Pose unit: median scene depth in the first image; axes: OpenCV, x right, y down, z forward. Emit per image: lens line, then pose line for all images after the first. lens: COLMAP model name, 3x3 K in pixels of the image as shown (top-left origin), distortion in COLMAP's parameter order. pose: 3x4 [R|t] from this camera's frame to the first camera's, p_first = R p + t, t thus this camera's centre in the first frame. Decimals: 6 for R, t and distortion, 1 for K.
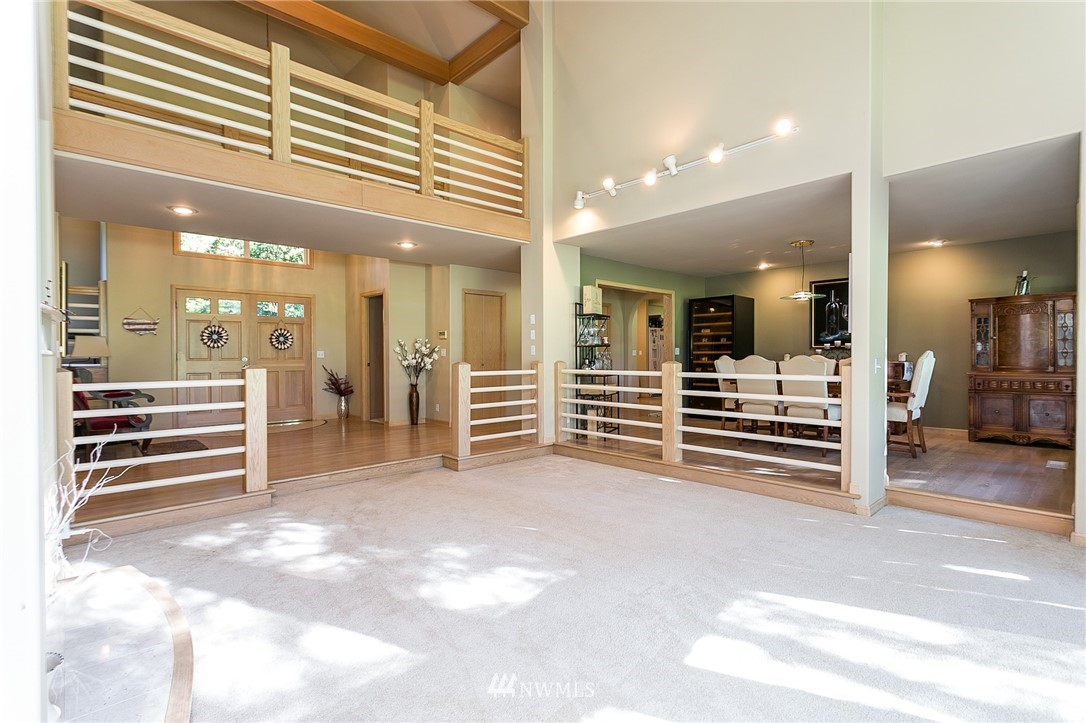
lens RADIAL K [[512.3, 0, 543.0], [0, 512.3, 361.5], [0, 0, 1]] dist [0.000514, 0.000877]
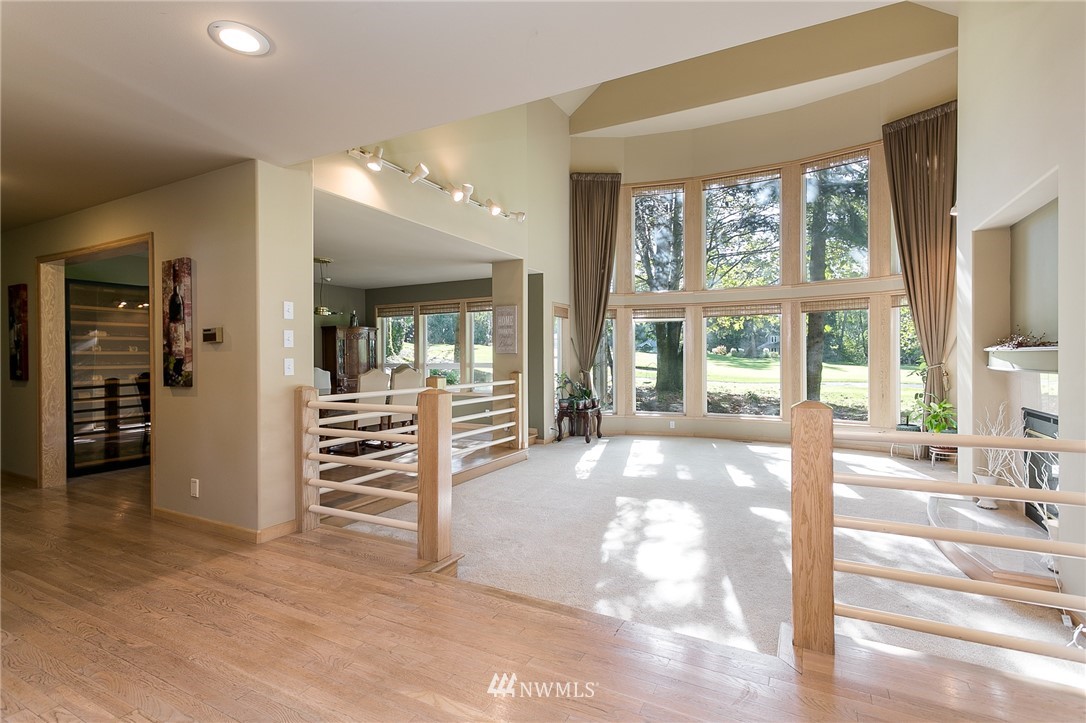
lens RADIAL K [[512.3, 0, 543.0], [0, 512.3, 361.5], [0, 0, 1]] dist [0.000514, 0.000877]
pose [[-0.301762, 0.000363, 0.953383, -0.655598], [0.016726, 0.999848, 0.004914, -0.026275], [-0.953237, 0.017429, -0.301722, 0.939029]]
